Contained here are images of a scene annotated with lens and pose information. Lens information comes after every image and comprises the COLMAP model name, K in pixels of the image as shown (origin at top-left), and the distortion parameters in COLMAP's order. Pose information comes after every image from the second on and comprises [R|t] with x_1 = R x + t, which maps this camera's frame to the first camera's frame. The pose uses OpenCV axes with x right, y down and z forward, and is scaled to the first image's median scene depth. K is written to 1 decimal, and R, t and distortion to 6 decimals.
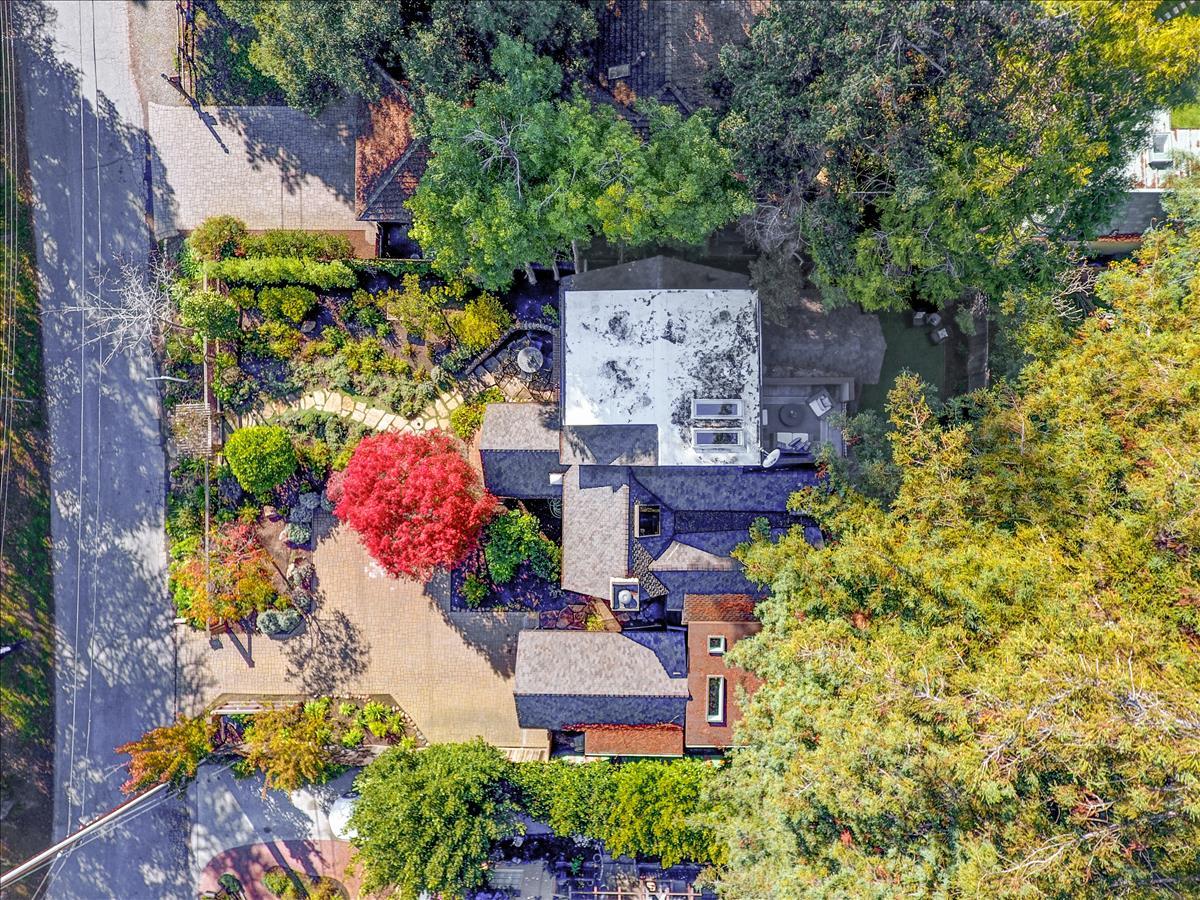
lens RADIAL K [[904.3, 0, 600.0], [0, 904.3, 450.0], [0, 0, 1]] dist [0.000097, -0.000584]
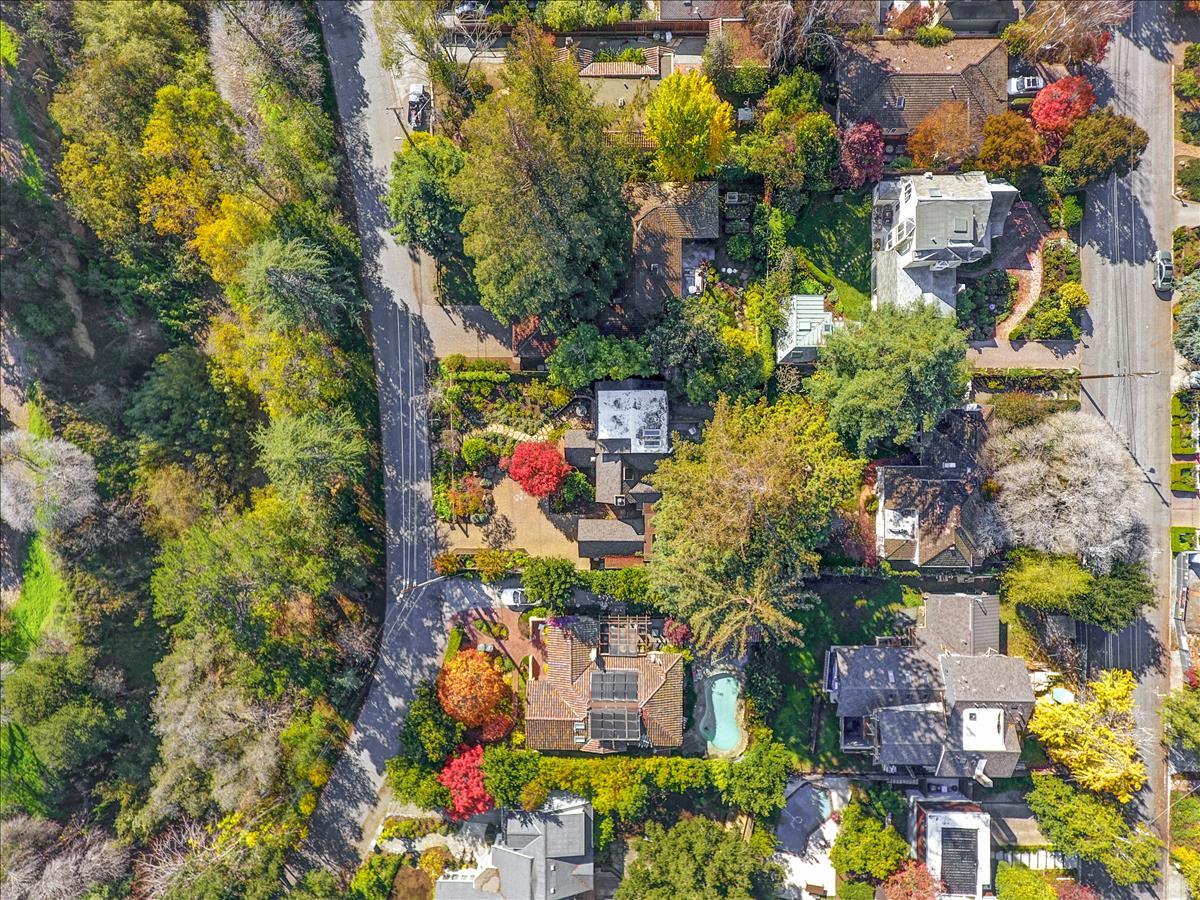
lens RADIAL K [[904.3, 0, 600.0], [0, 904.3, 450.0], [0, 0, 1]] dist [0.000097, -0.000584]
pose [[0.999961, -0.003402, -0.008090, -0.007922], [0.003364, 0.999983, -0.004711, 0.016750], [0.008106, 0.004684, 0.999956, -1.446044]]
